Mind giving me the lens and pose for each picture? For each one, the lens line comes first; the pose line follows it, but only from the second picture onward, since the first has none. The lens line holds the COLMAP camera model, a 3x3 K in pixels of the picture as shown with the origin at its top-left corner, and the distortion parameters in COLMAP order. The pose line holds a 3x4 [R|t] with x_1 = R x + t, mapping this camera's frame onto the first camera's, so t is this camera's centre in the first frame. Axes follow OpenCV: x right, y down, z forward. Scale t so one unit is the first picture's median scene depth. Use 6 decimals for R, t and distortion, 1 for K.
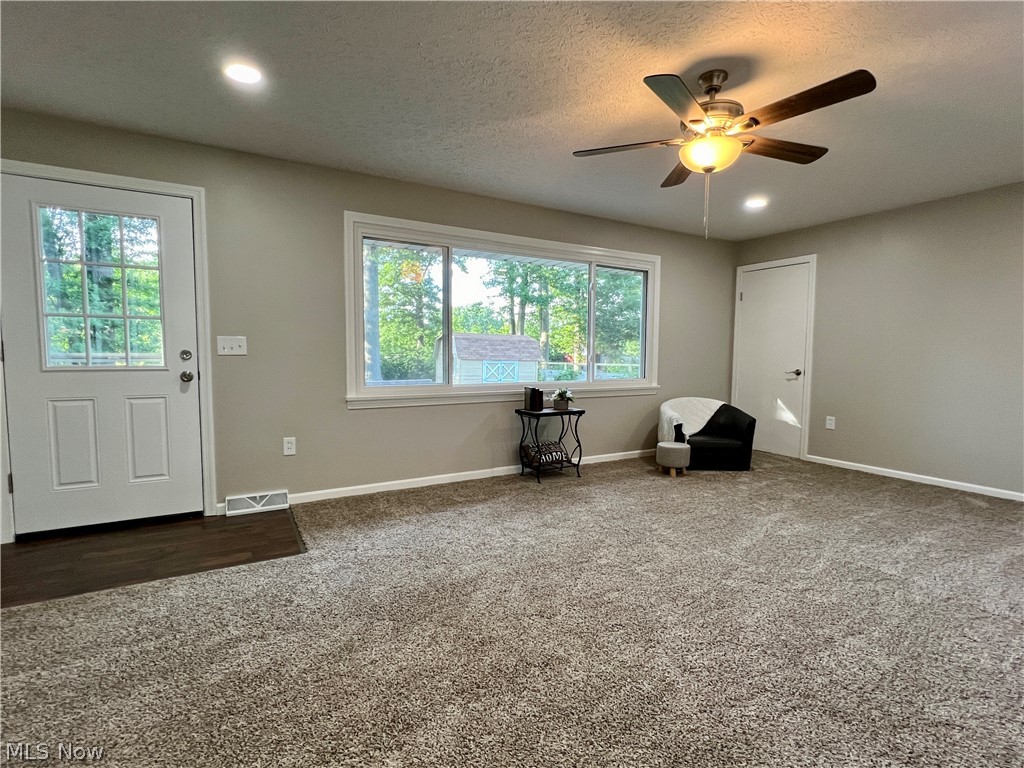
lens RADIAL K [[493.7, 0, 511.1], [0, 493.7, 388.0], [0, 0, 1]] dist [-0.003590, 0.000663]
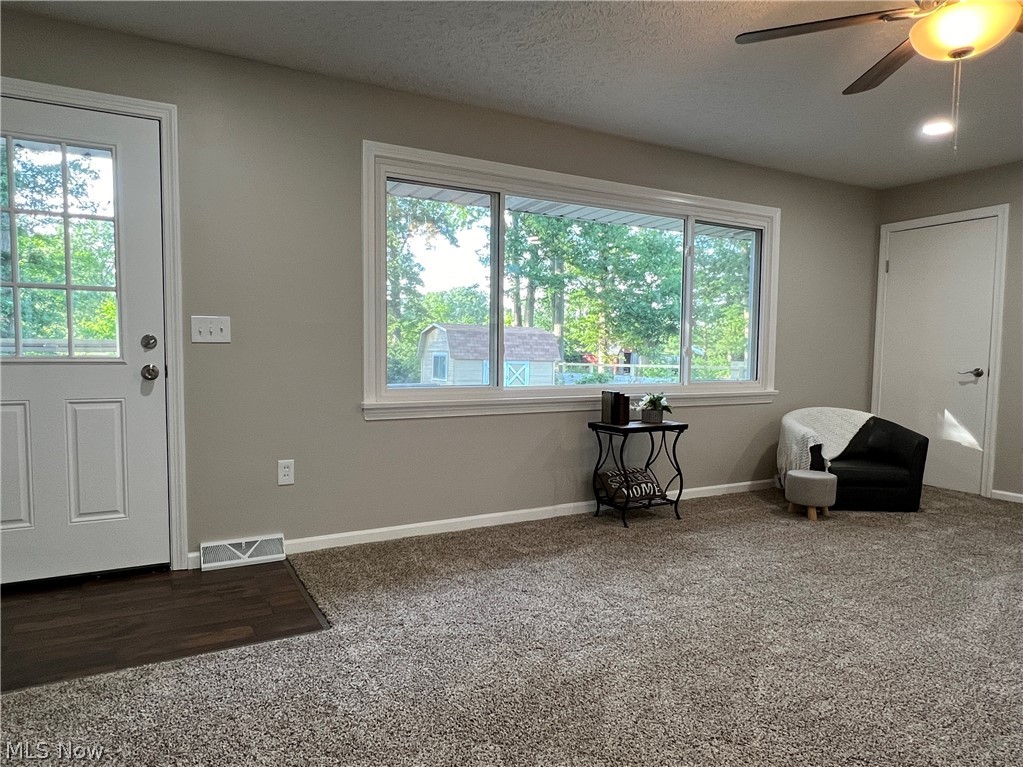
lens RADIAL K [[642.0, 0, 484.9], [0, 642.0, 395.3], [0, 0, 1]] dist [-0.003941, -0.000108]
pose [[0.999385, 0.003429, -0.034889, -0.140155], [-0.003557, 0.999987, -0.003588, 0.010404], [0.034876, 0.003710, 0.999385, 0.094775]]
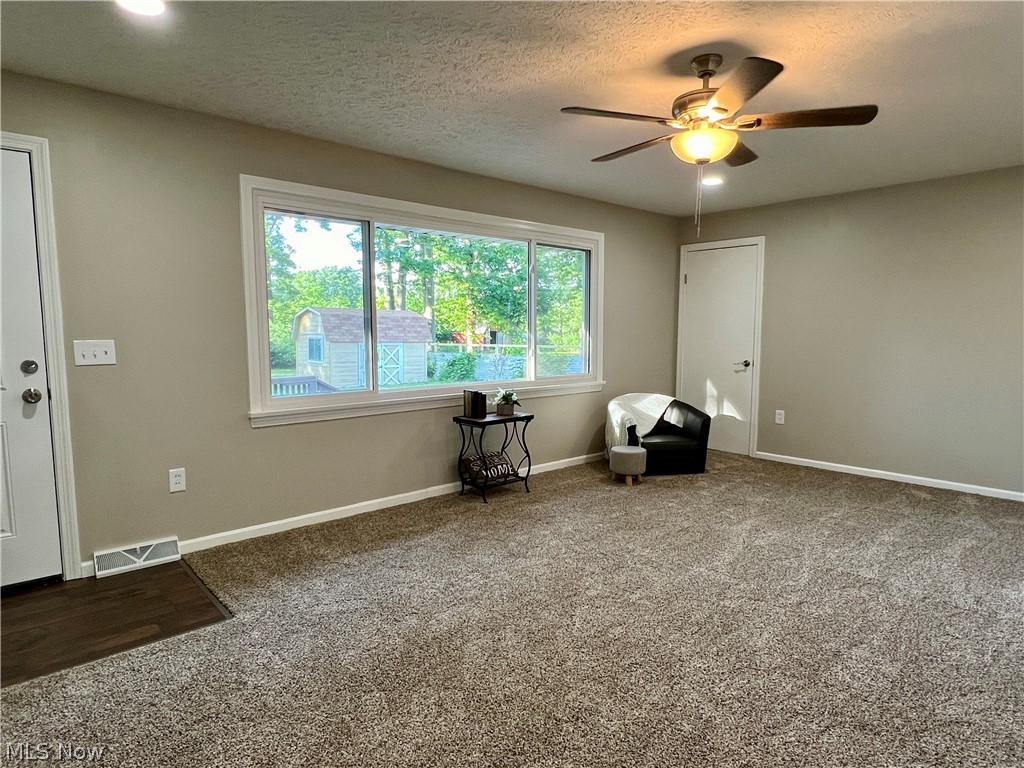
lens RADIAL K [[600.1, 0, 509.2], [0, 600.1, 390.9], [0, 0, 1]] dist [-0.004342, 0.001103]
pose [[0.978347, -0.028915, 0.204942, -0.136756], [0.022231, 0.999146, 0.034841, -0.045085], [-0.205775, -0.029530, 0.978154, -0.021573]]
